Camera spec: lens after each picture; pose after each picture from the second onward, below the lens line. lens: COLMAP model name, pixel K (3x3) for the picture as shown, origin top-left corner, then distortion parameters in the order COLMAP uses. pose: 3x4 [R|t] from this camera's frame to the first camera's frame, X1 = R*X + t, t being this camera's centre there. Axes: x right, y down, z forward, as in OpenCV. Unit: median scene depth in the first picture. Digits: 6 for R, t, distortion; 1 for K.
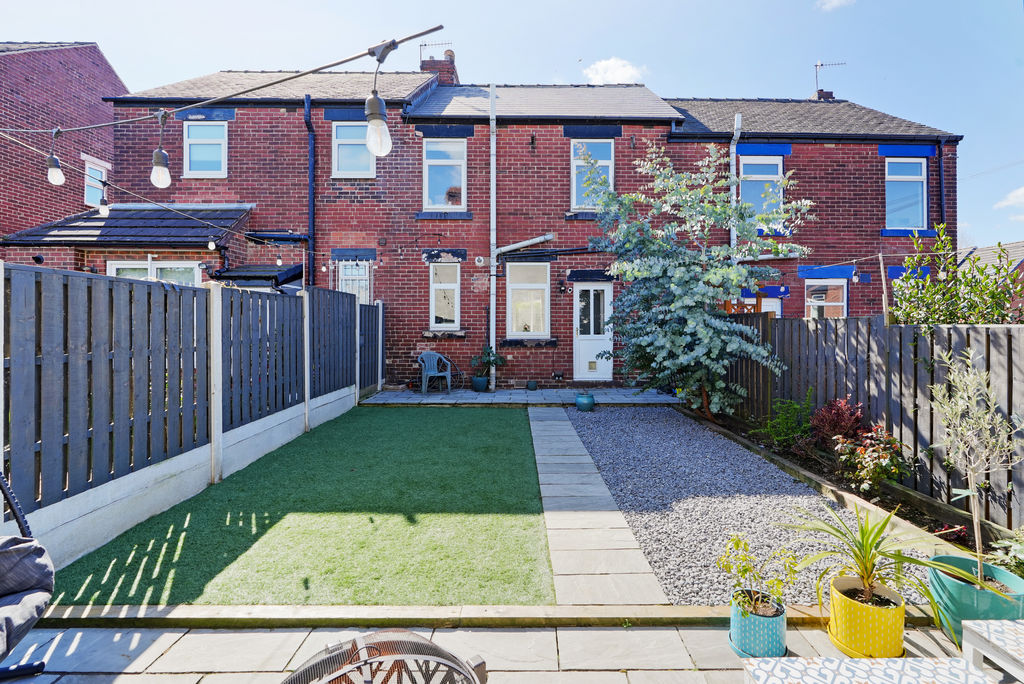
lens RADIAL K [[460.3, 0, 514.4], [0, 460.3, 319.7], [0, 0, 1]] dist [-0.008648, 0.000123]
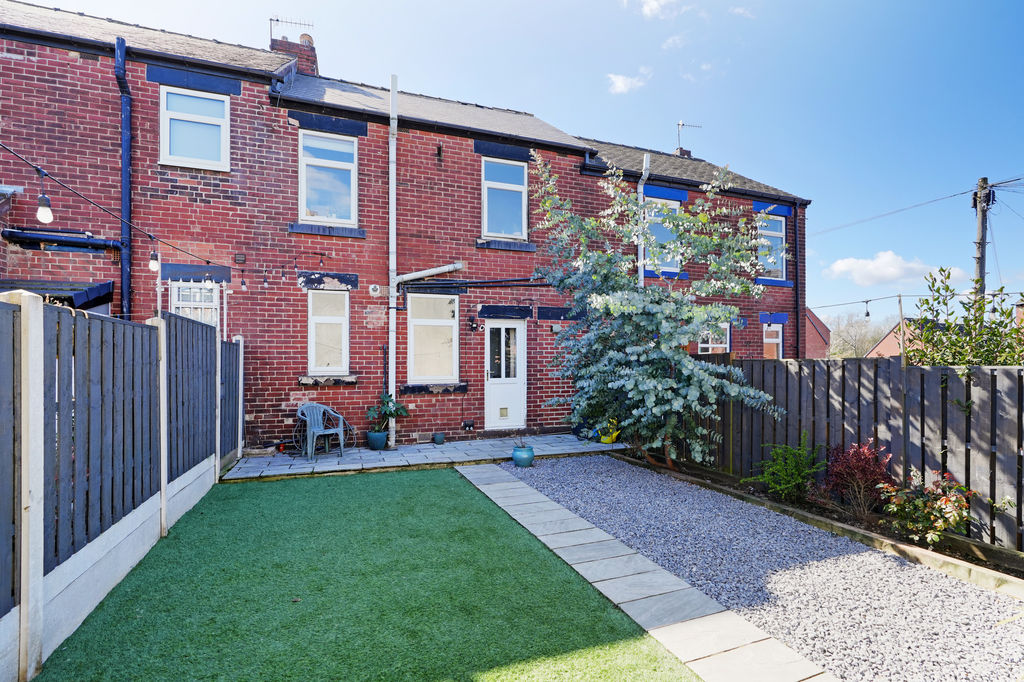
lens RADIAL K [[473.4, 0, 511.6], [0, 473.4, 360.2], [0, 0, 1]] dist [-0.004083, -0.000106]
pose [[0.942444, -0.002730, 0.334352, -0.128235], [0.003075, 0.999995, -0.000504, -0.001586], [-0.334349, 0.001503, 0.942448, 0.126507]]
